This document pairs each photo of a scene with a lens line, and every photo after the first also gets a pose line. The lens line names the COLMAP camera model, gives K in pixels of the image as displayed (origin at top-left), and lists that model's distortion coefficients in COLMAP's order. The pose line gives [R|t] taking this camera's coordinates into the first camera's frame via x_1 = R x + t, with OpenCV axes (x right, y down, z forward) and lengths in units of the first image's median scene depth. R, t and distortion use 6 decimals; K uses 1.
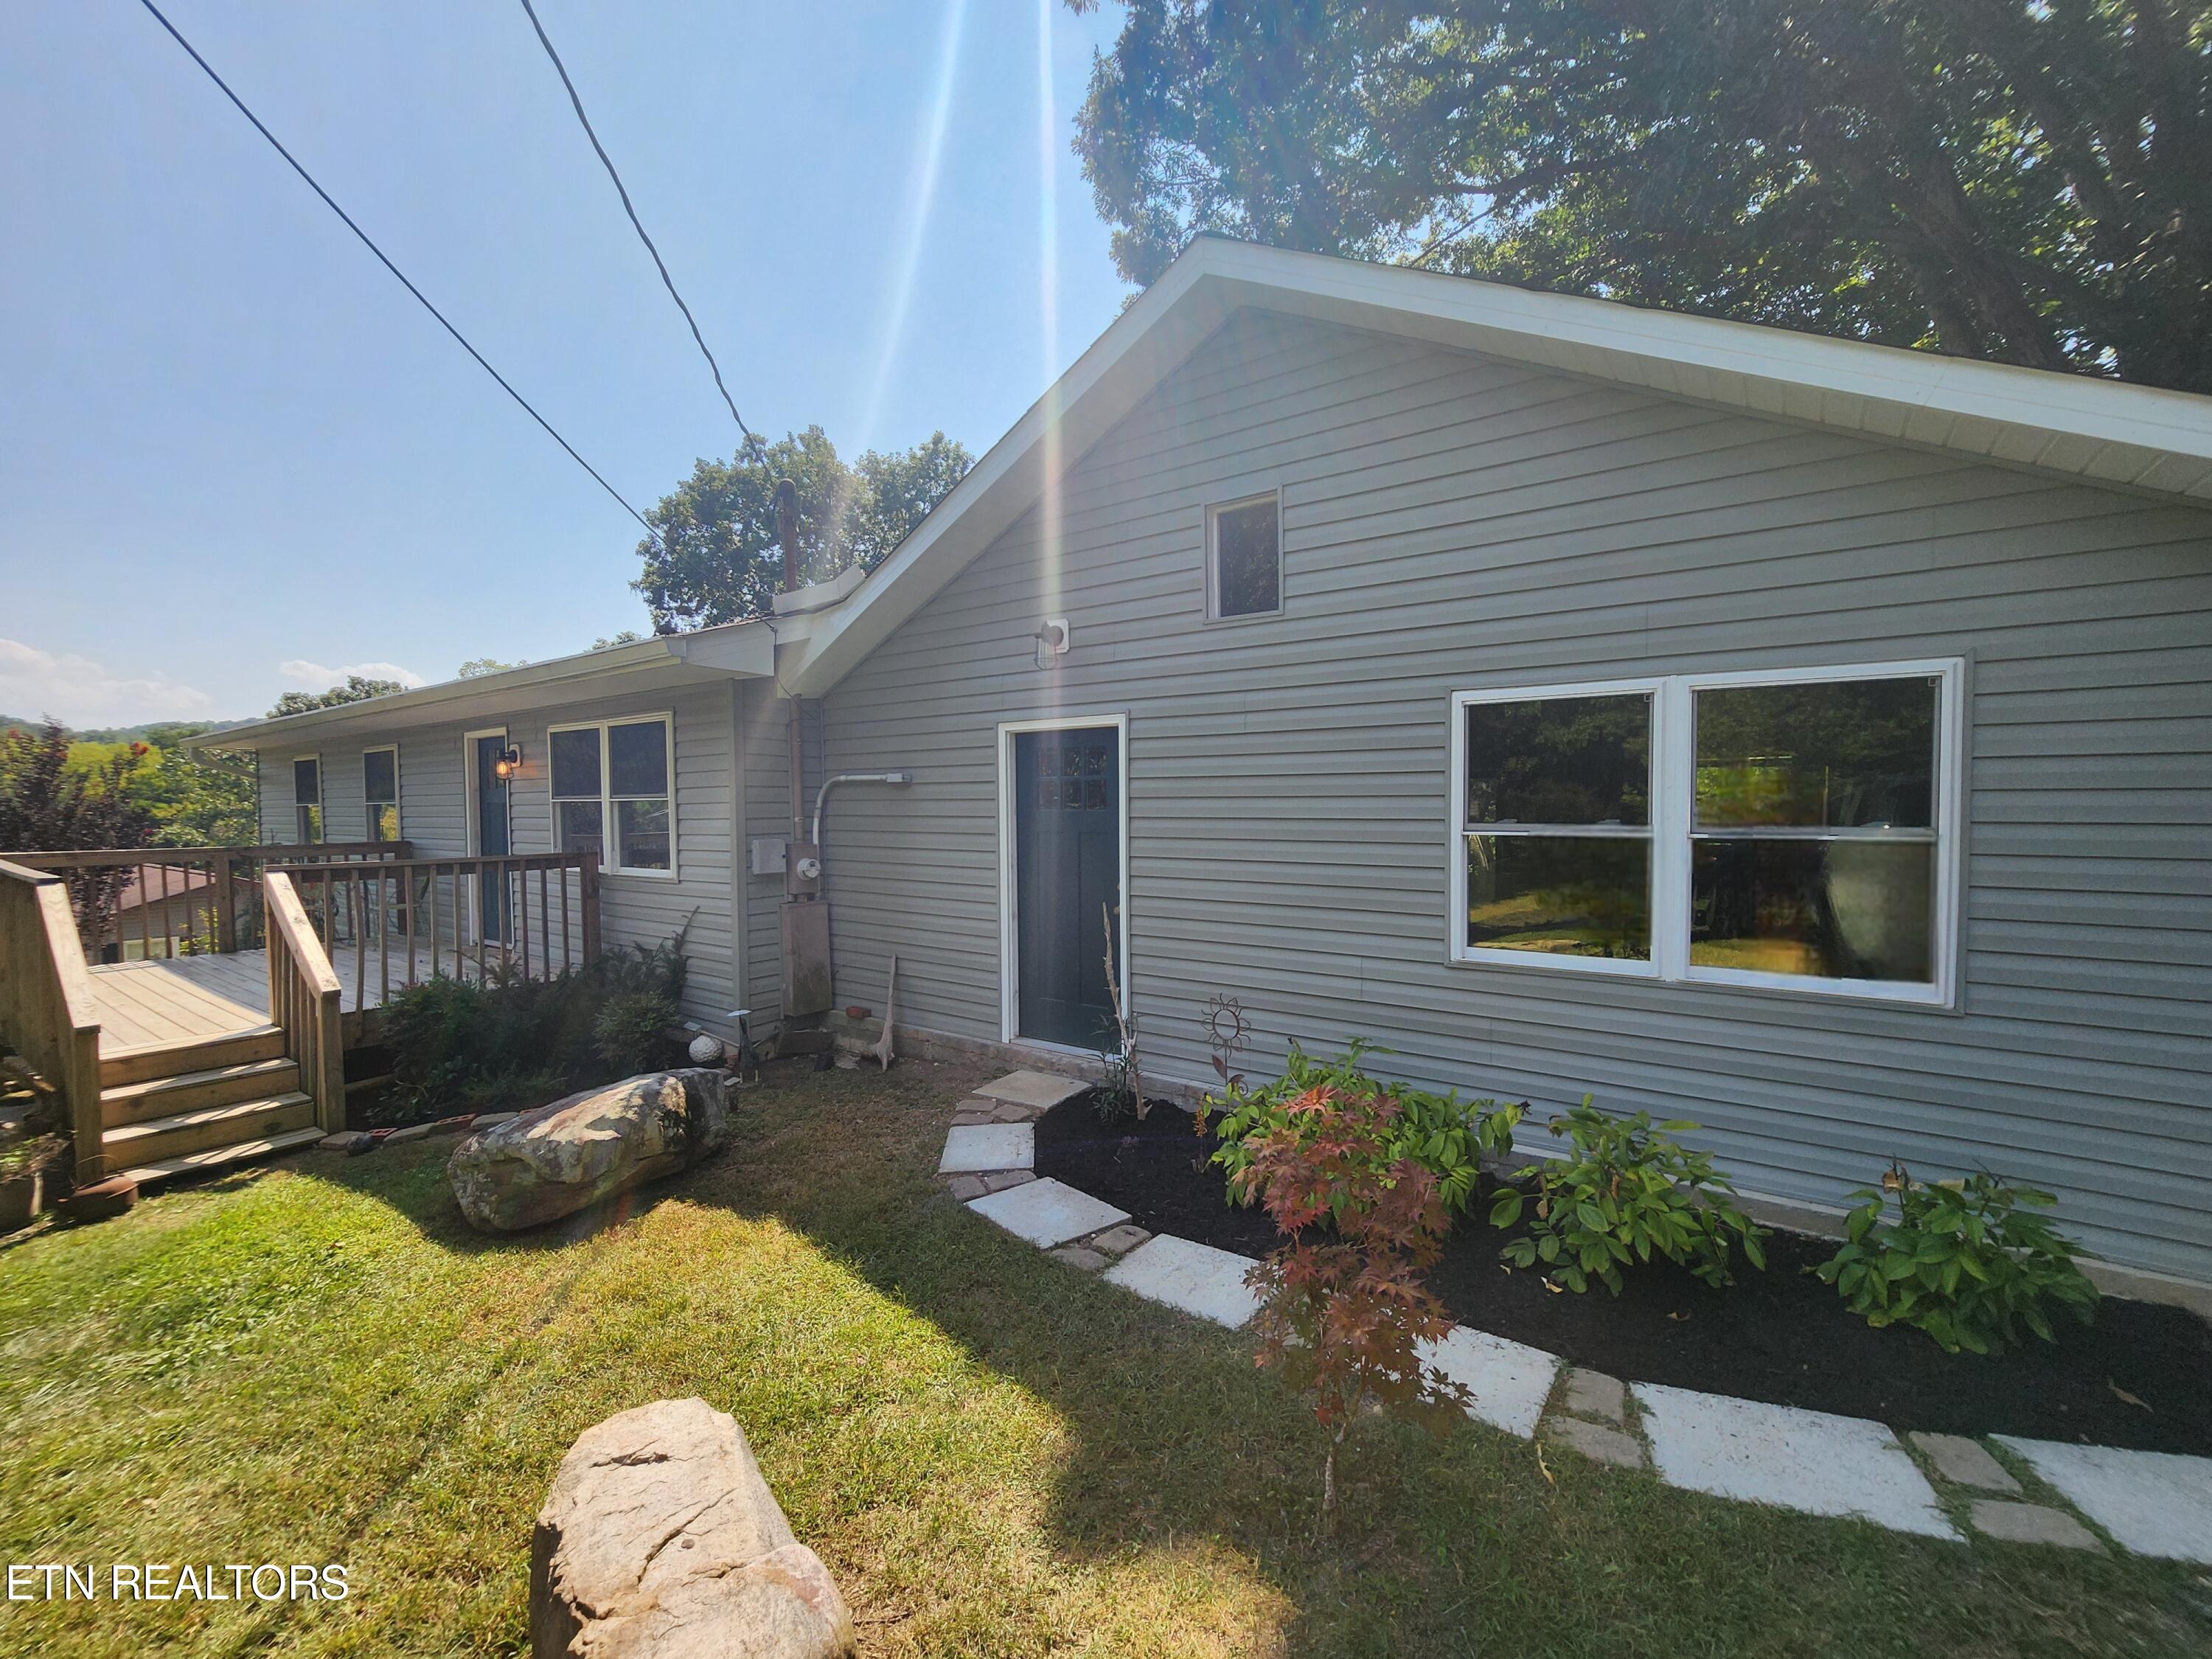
lens RADIAL K [[906.8, 0, 1114.8], [0, 906.8, 836.1], [0, 0, 1]] dist [0.000221, 0.000583]
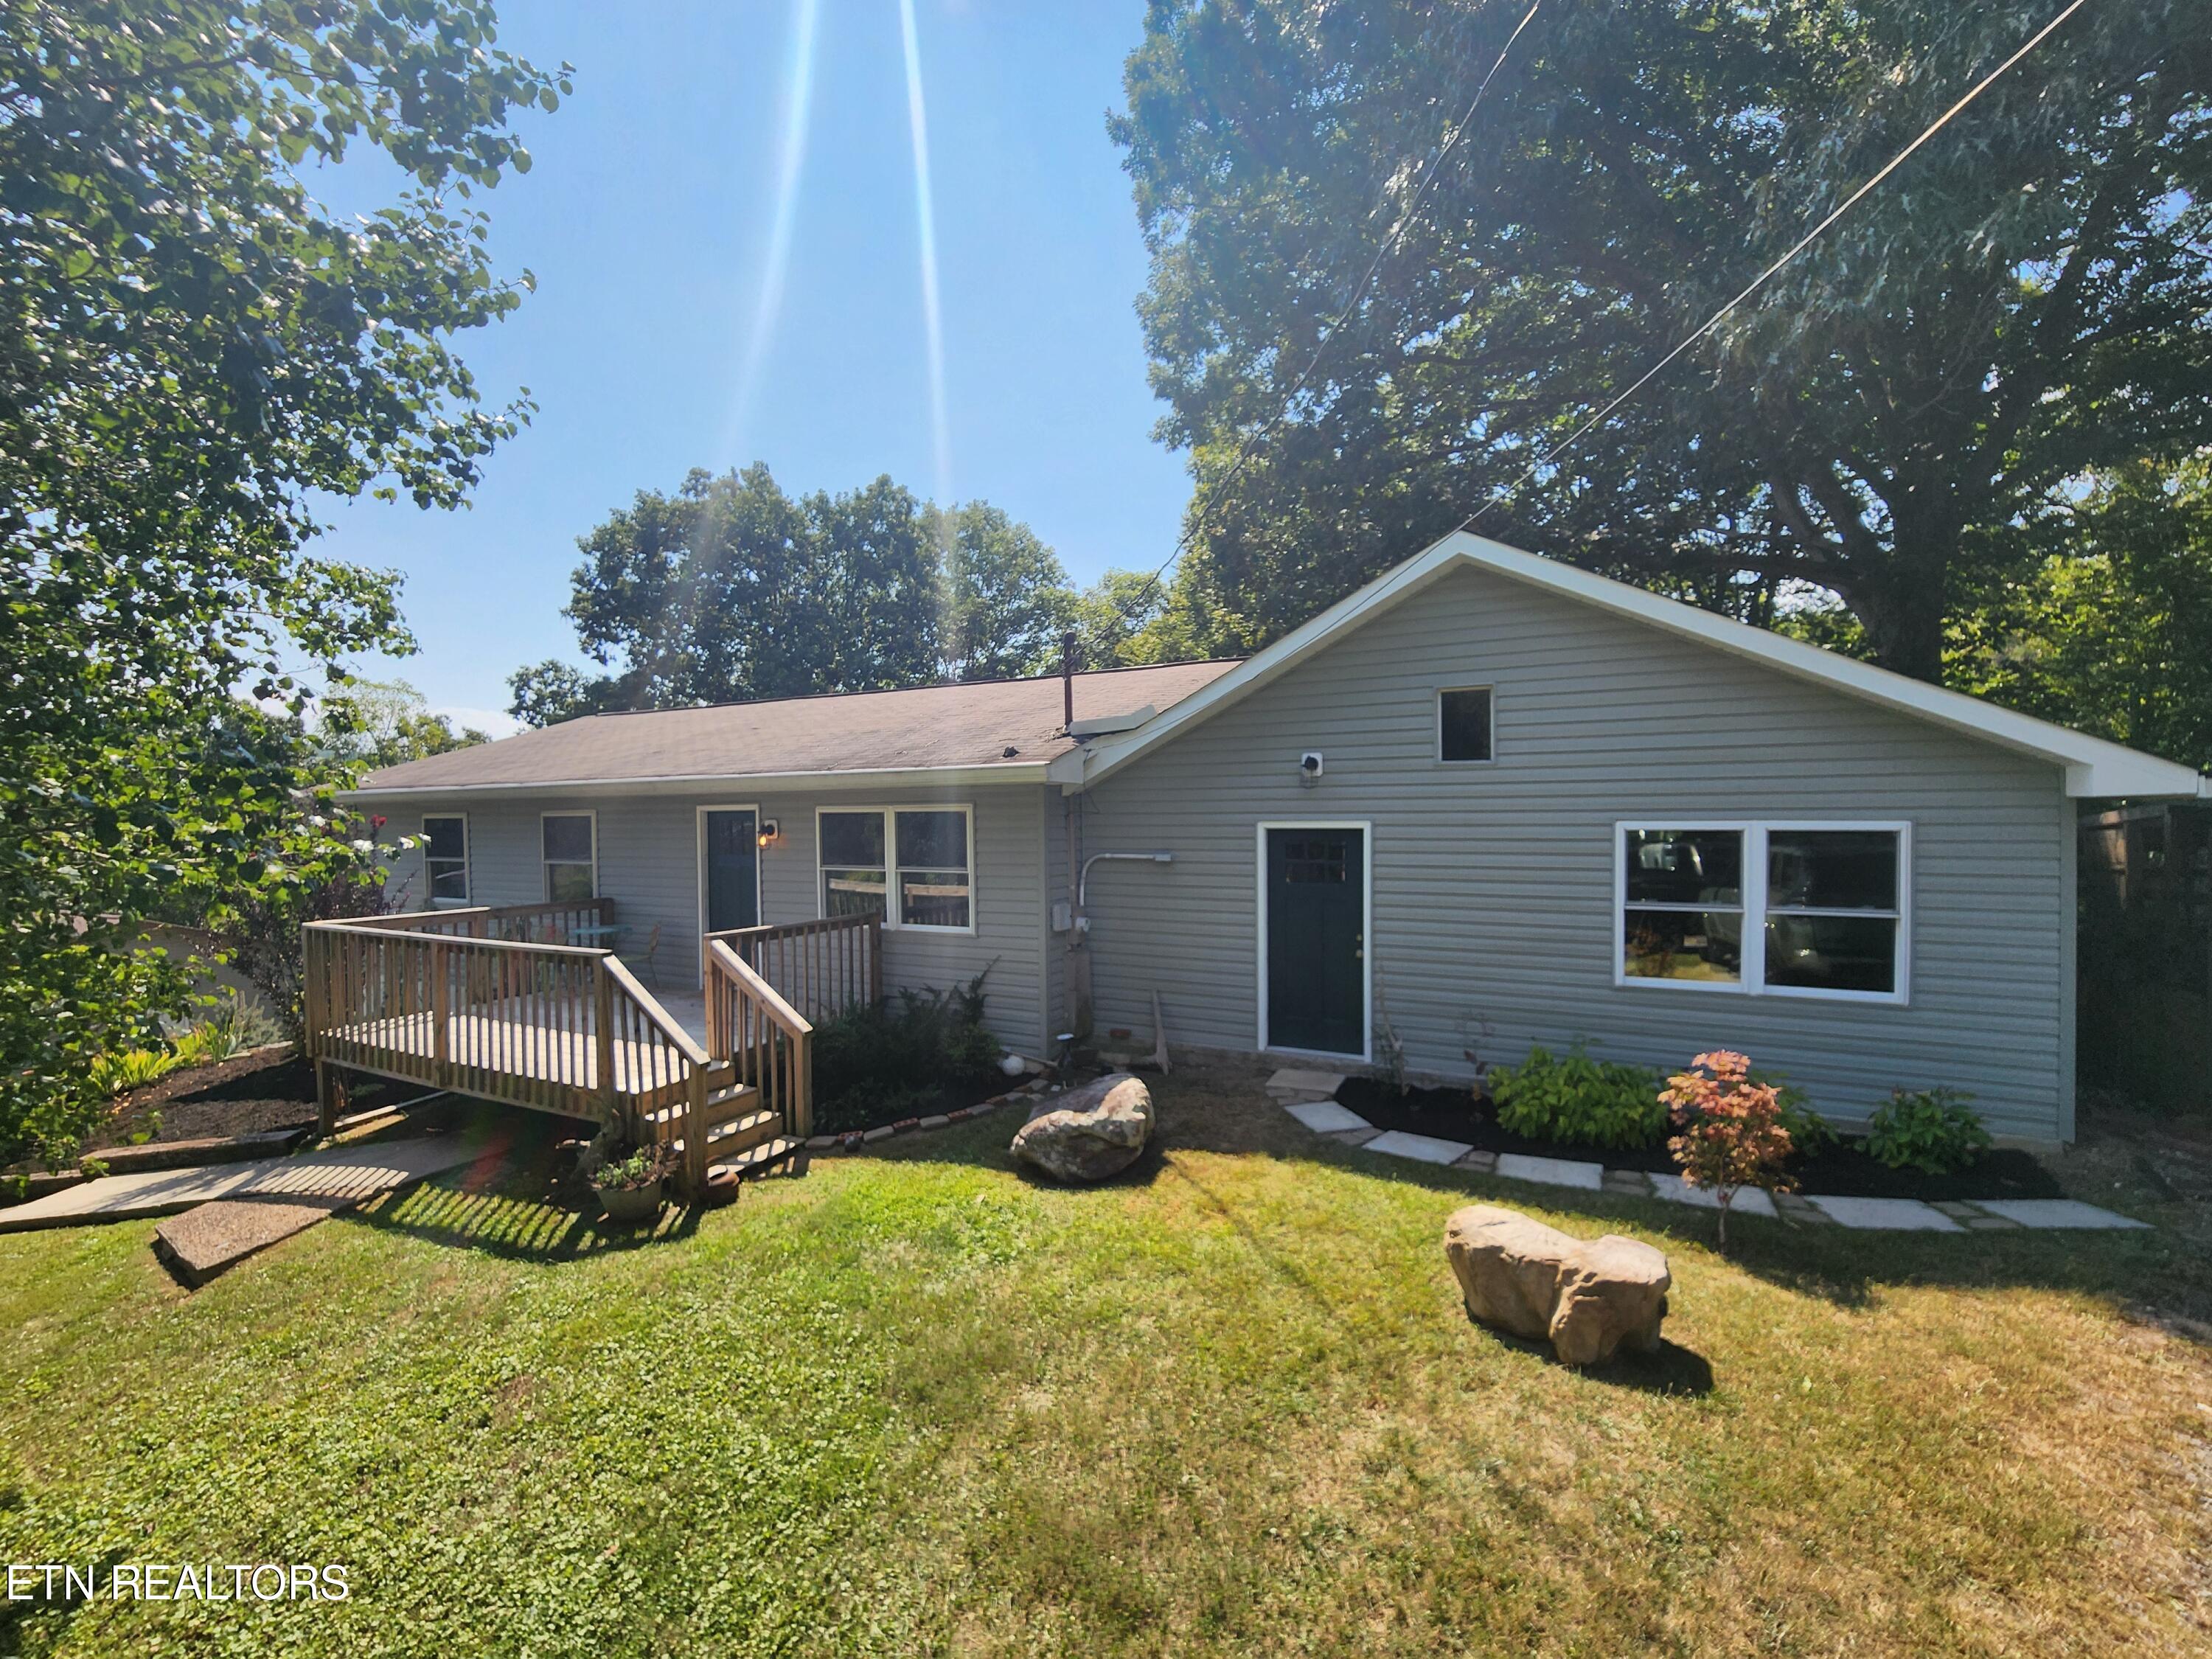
lens RADIAL K [[906.8, 0, 1114.8], [0, 906.8, 836.1], [0, 0, 1]] dist [0.000221, 0.000583]
pose [[0.988638, -0.004406, 0.150249, -0.650555], [0.007070, 0.999827, -0.017202, -0.093012], [-0.150147, 0.018069, 0.988499, -0.411102]]
